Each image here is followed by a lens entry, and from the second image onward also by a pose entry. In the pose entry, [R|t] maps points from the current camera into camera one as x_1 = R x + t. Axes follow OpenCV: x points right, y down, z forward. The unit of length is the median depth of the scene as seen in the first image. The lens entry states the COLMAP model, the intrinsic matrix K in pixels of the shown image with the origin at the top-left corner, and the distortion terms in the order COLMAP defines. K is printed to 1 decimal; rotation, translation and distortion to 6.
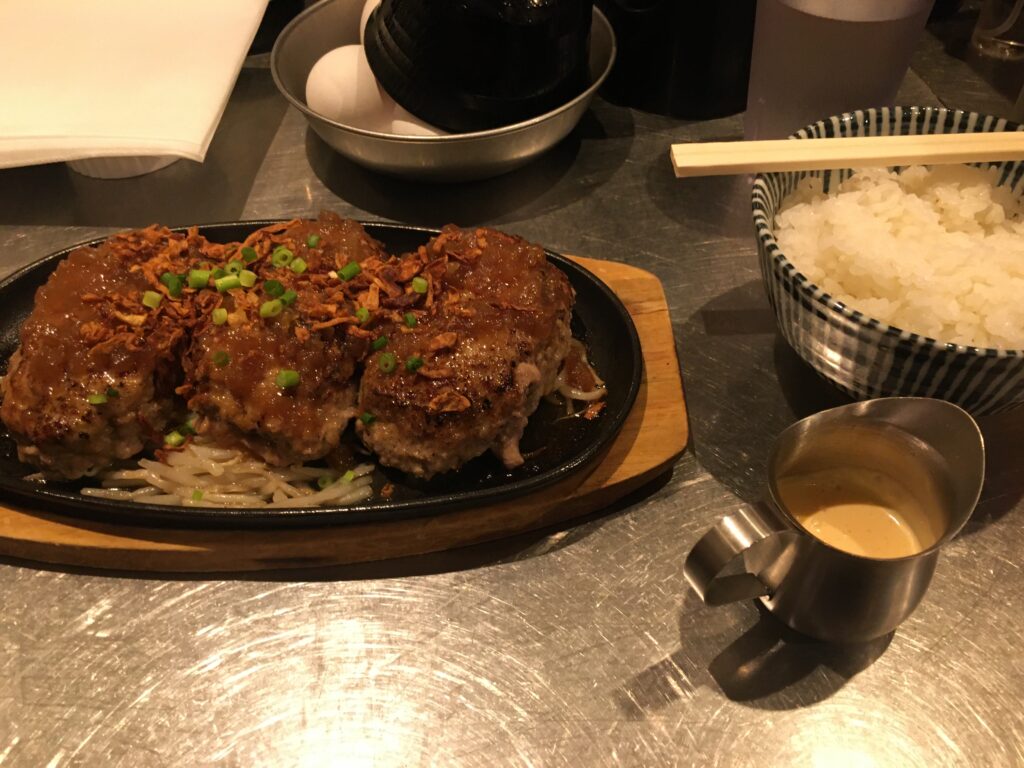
lens RADIAL K [[872.3, 0, 512.1], [0, 872.3, 385.8], [0, 0, 1]] dist [0.059559, -0.050736]
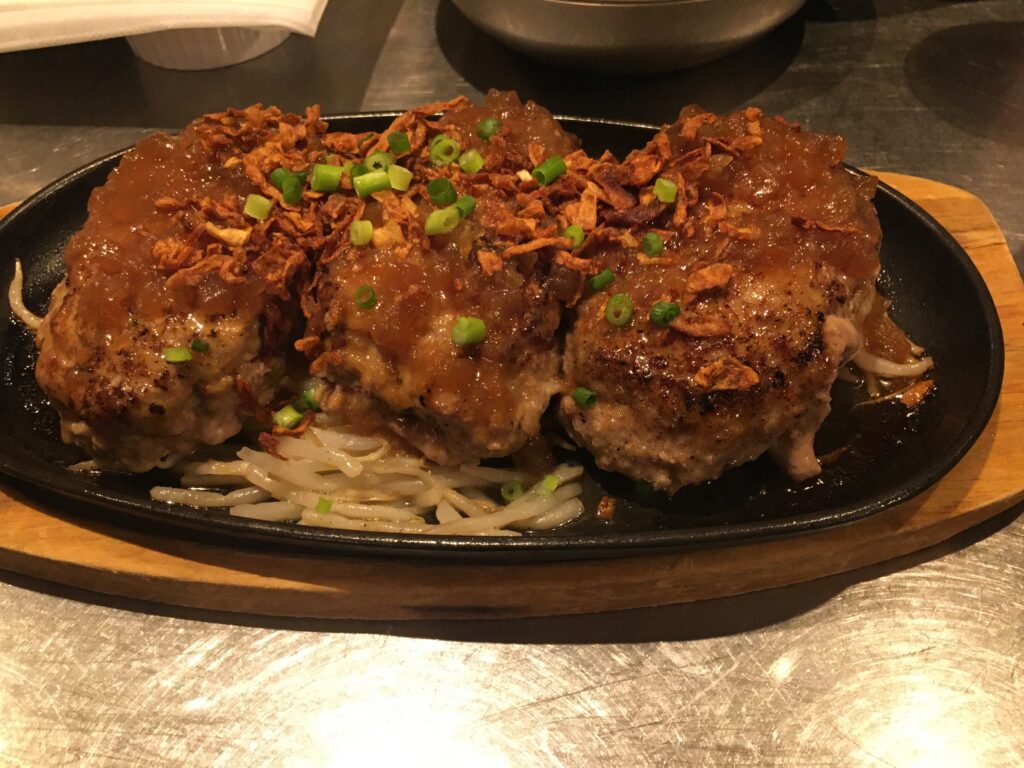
lens RADIAL K [[872.3, 0, 511.9], [0, 872.3, 382.5], [0, 0, 1]] dist [0.059559, -0.050736]
pose [[0.997910, 0.029154, -0.057675, -0.179169], [-0.027188, 0.999032, 0.034584, 0.006339], [0.058627, -0.032944, 0.997736, 0.352559]]
